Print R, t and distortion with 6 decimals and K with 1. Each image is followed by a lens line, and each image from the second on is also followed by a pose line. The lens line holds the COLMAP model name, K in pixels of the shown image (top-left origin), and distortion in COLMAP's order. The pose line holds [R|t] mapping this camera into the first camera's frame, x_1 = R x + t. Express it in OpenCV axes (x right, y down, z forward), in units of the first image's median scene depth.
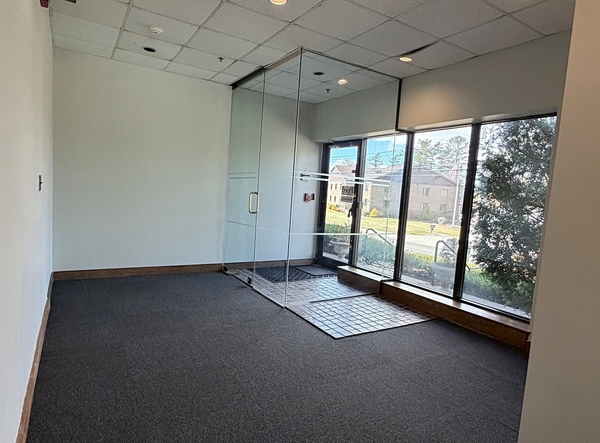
lens RADIAL K [[366.3, 0, 300.6], [0, 366.3, 224.4], [0, 0, 1]] dist [-0.000064, -0.000126]
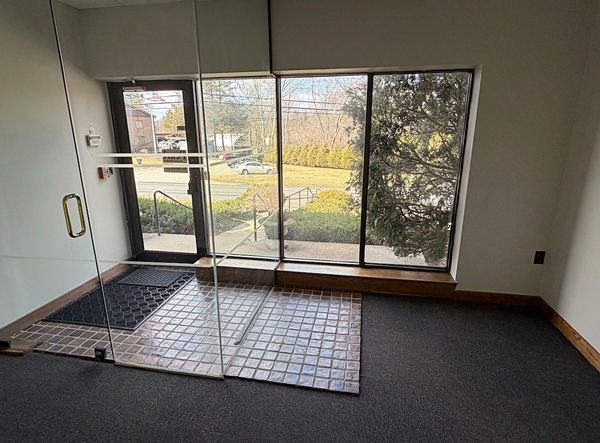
lens RADIAL K [[338.7, 0, 299.2], [0, 338.7, 225.1], [0, 0, 1]] dist [0.000080, 0.000679]
pose [[0.676259, -0.267407, 0.686416, -0.226341], [0.117271, 0.958986, 0.258056, -0.123208], [-0.727270, -0.094016, 0.679882, 0.432619]]
